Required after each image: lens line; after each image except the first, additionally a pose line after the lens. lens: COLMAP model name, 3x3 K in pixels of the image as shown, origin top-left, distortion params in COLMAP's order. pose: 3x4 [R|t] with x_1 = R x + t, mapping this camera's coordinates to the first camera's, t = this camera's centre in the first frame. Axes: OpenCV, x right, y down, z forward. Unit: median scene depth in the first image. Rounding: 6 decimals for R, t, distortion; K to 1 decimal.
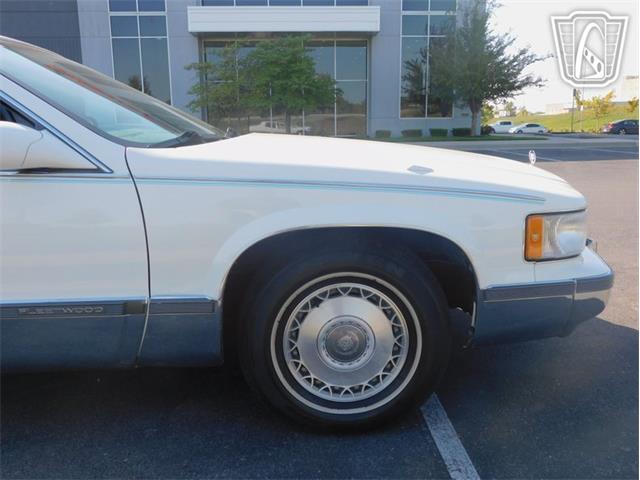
lens RADIAL K [[563.4, 0, 320.0], [0, 563.4, 240.0], [0, 0, 1]] dist [-0.006335, -0.002434]
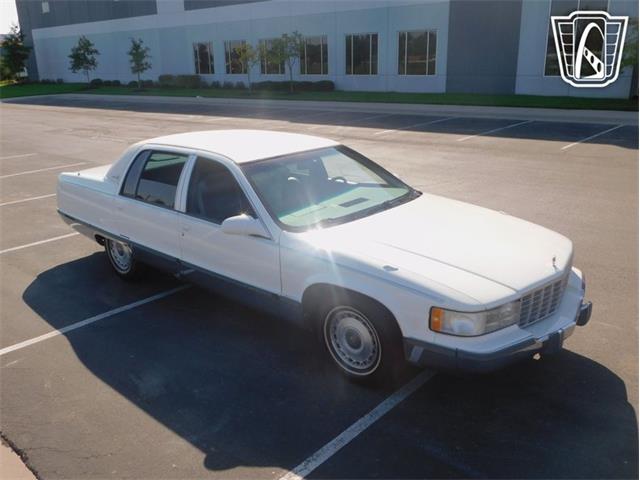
lens RADIAL K [[551.7, 0, 320.0], [0, 551.7, 240.0], [0, 0, 1]] dist [-0.007444, 0.003816]
pose [[0.706017, 0.211672, -0.675822, 1.259426], [-0.127105, 0.976666, 0.173115, -0.512623], [0.696696, -0.036321, 0.716447, -0.522693]]
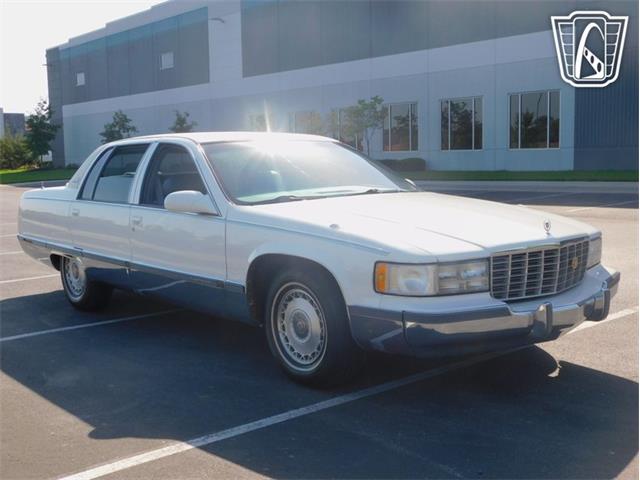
lens RADIAL K [[755.1, 0, 320.0], [0, 755.1, 240.0], [0, 0, 1]] dist [0.005543, 0.002952]
pose [[0.602477, 0.086102, -0.793478, 1.849415], [-0.143929, 0.989586, -0.001902, -0.074842], [0.785051, 0.115351, 0.608596, -0.348043]]
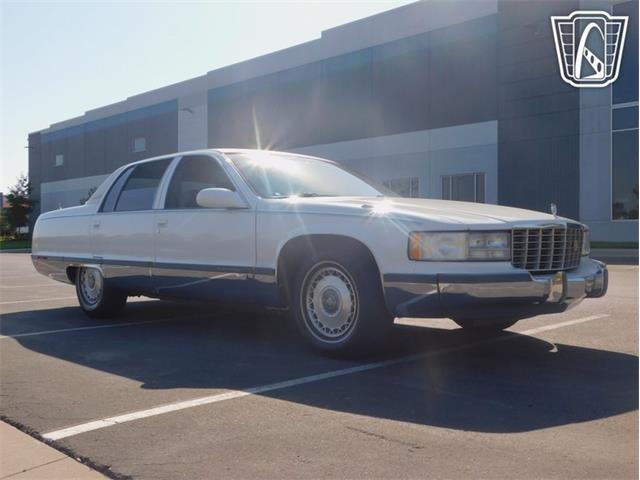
lens RADIAL K [[666.6, 0, 320.0], [0, 666.6, 240.0], [0, 0, 1]] dist [0.003383, 0.004685]
pose [[0.662582, 0.011784, -0.748897, 1.638711], [-0.151786, 0.981242, -0.118852, 0.249354], [0.733448, 0.192422, 0.651941, -0.462448]]
